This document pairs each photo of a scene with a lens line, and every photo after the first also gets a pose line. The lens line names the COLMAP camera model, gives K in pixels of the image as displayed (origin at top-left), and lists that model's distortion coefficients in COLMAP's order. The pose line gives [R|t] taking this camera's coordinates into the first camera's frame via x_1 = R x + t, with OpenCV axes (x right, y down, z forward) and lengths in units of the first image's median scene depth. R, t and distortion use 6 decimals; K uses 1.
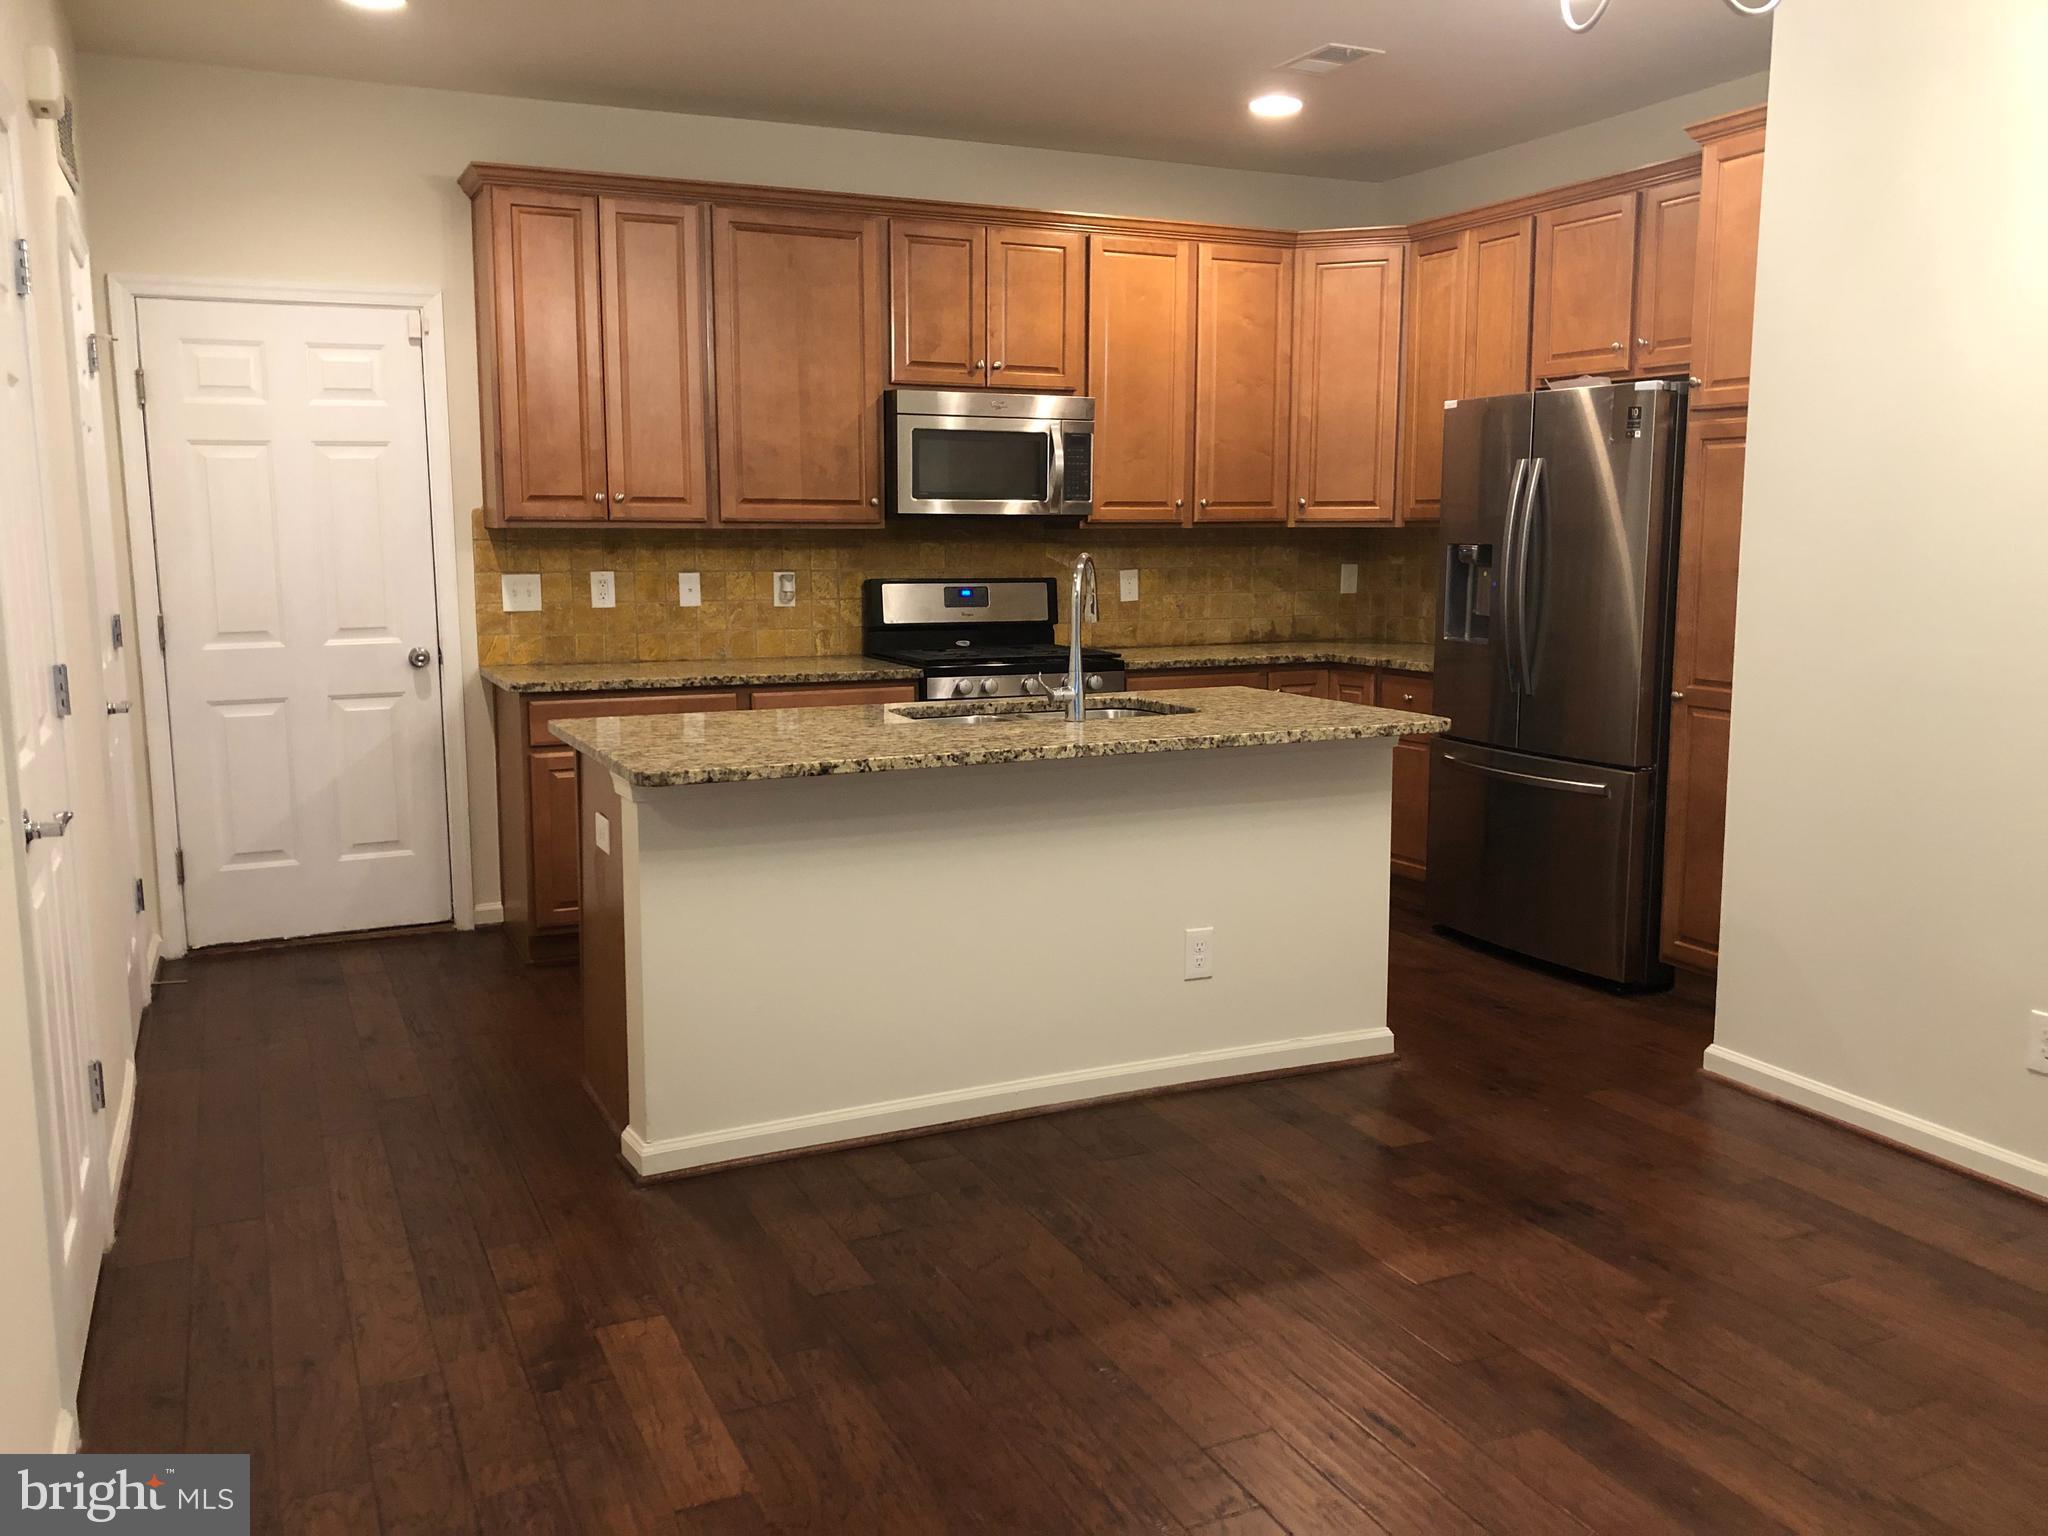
lens RADIAL K [[1673.1, 0, 1014.2], [0, 1673.1, 757.4], [0, 0, 1]] dist [0.042522, -0.047566]
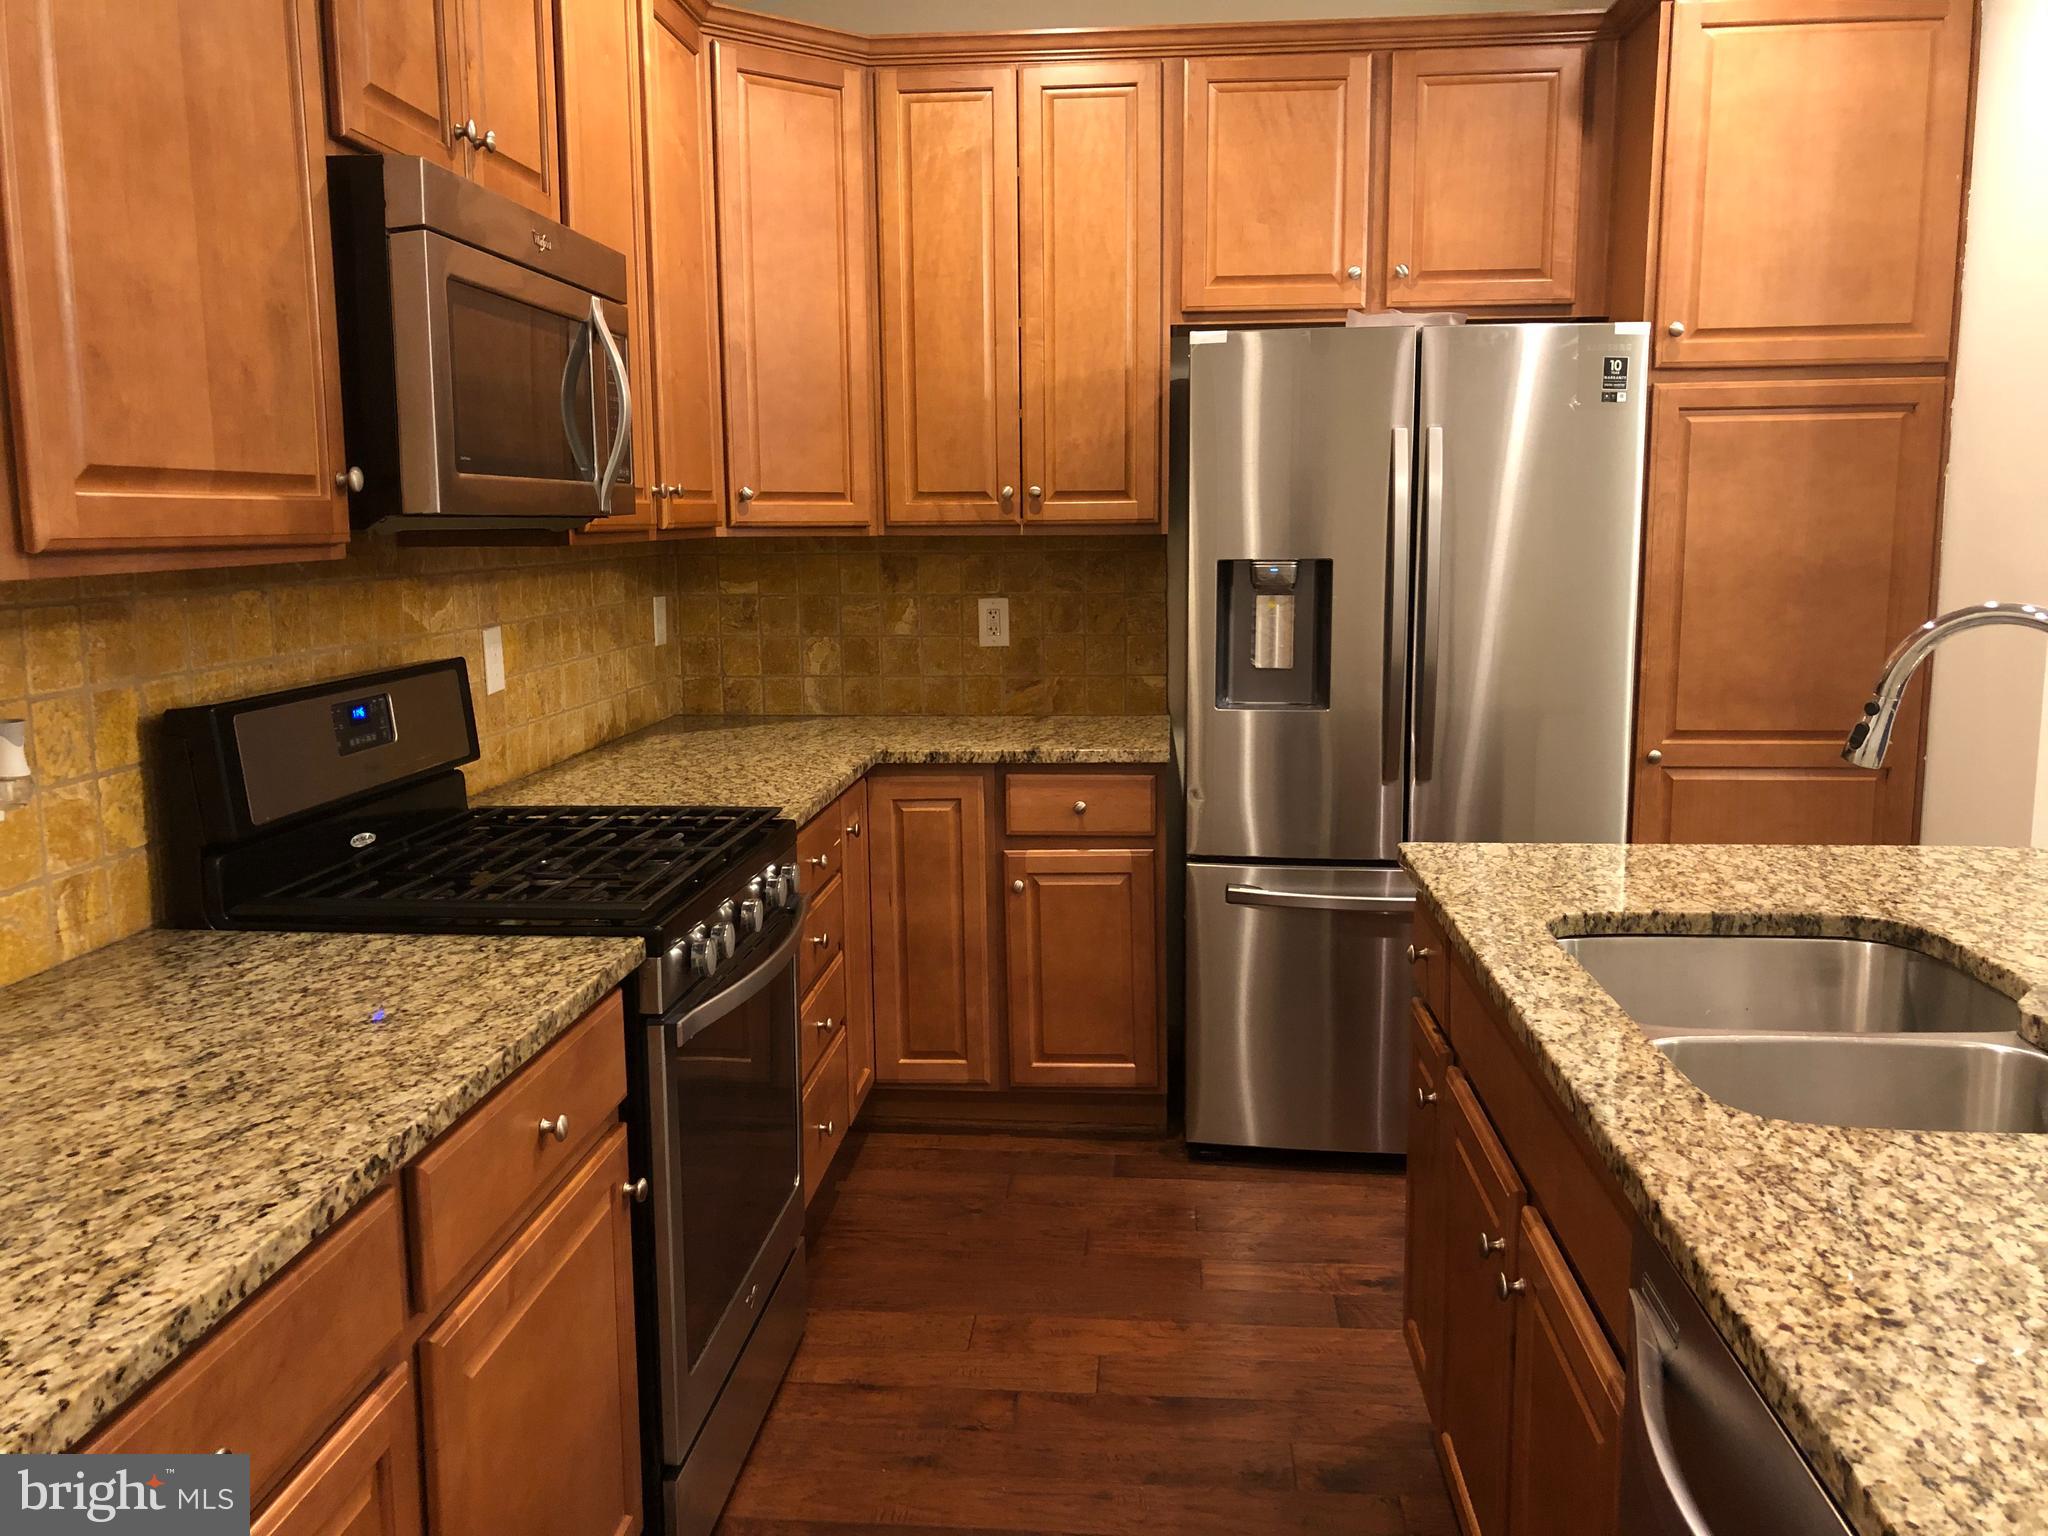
lens RADIAL K [[1673.1, 0, 1011.2], [0, 1673.1, 759.5], [0, 0, 1]] dist [0.042522, -0.047566]
pose [[0.501523, -0.131310, 0.855121, -0.319930], [0.129197, 0.988699, 0.076049, -0.107412], [-0.855443, 0.072339, 0.512820, 0.726536]]
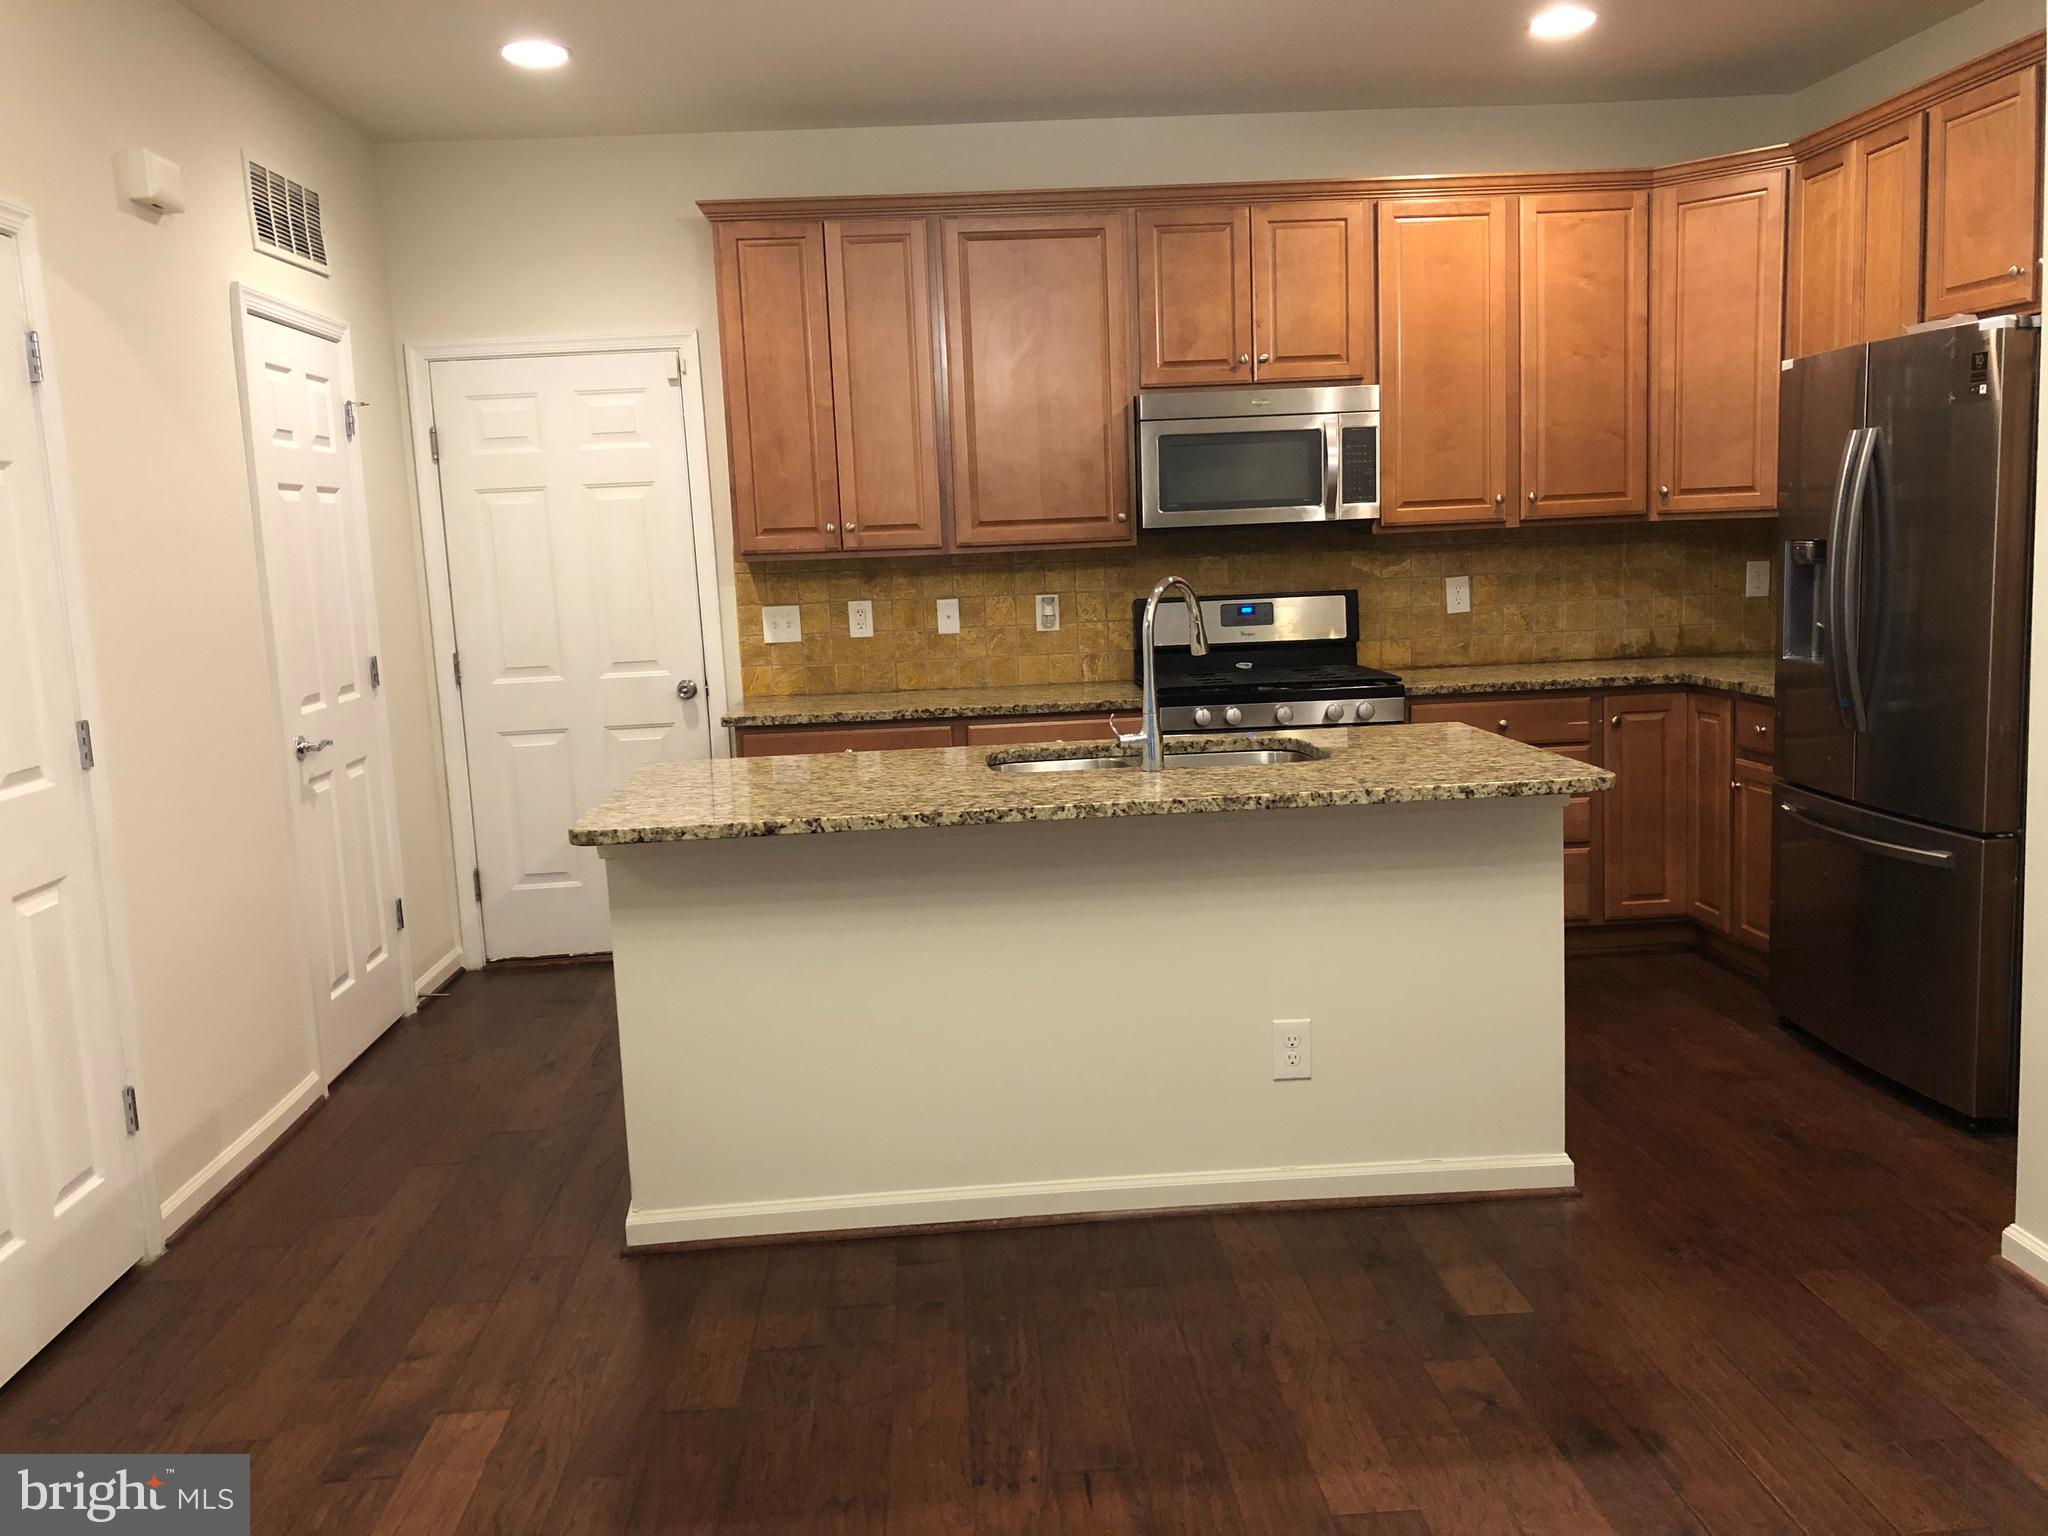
lens RADIAL K [[1673.1, 0, 1011.8], [0, 1673.1, 759.8], [0, 0, 1]] dist [0.042522, -0.047566]
pose [[0.927557, 0.010439, -0.373537, 0.210571], [-0.009533, 0.999945, 0.004273, -0.021662], [0.373561, -0.000403, 0.927606, 0.117698]]
